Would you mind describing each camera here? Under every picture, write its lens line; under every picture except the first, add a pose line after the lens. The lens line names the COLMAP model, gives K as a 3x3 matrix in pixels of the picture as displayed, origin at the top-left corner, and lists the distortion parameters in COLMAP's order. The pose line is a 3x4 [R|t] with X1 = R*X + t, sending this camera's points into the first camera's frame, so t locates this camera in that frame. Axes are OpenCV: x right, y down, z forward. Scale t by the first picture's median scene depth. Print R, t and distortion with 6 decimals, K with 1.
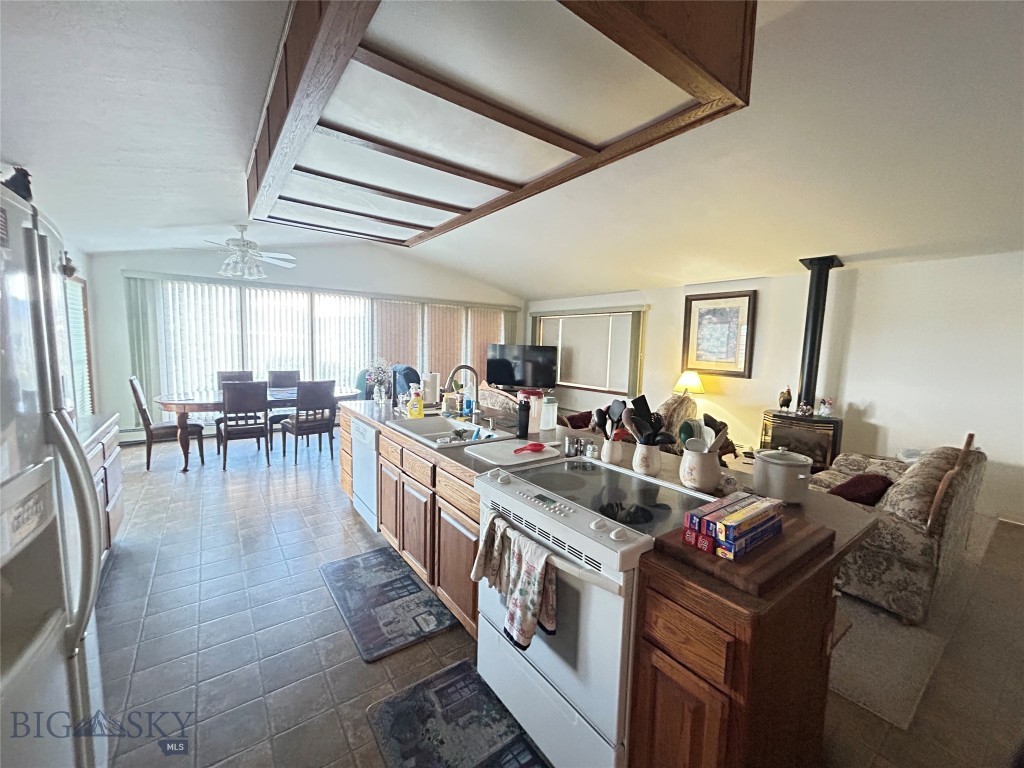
lens RADIAL K [[413.1, 0, 511.3], [0, 413.1, 383.0], [0, 0, 1]] dist [-0.001275, 0.000199]
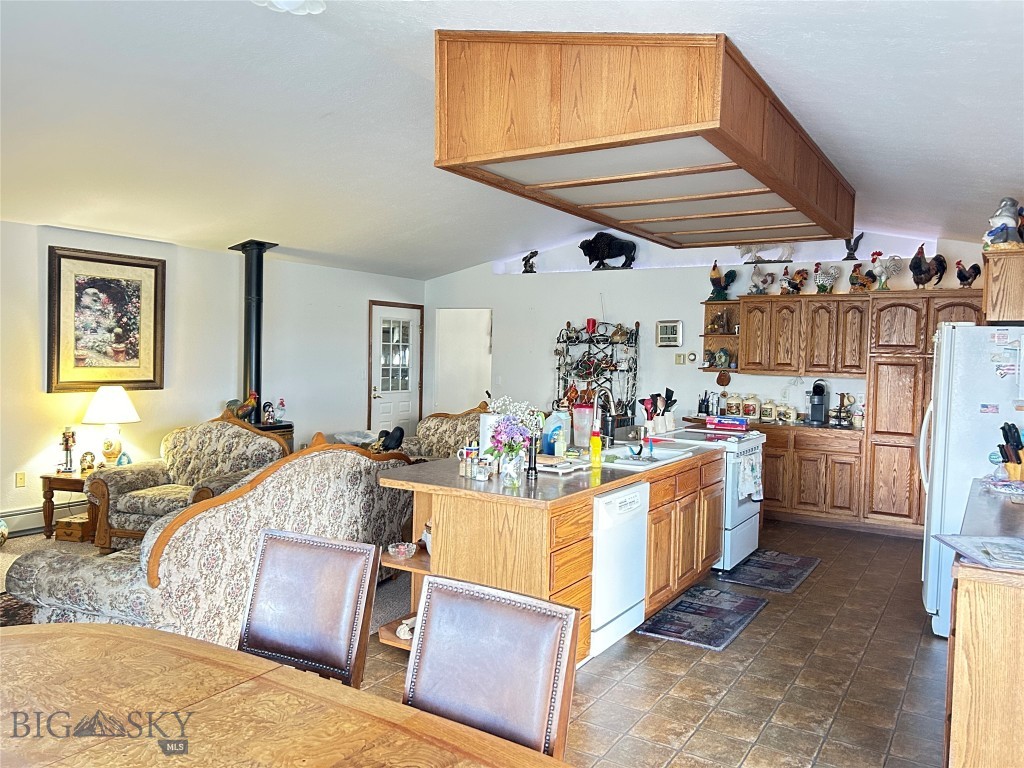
lens RADIAL K [[771.0, 0, 515.5], [0, 771.0, 381.1], [0, 0, 1]] dist [0.076273, -0.007611]
pose [[-0.369811, -0.071724, 0.926334, -0.822721], [0.050963, 0.993949, 0.097305, -0.119091], [-0.927708, 0.083193, -0.363918, 0.917322]]
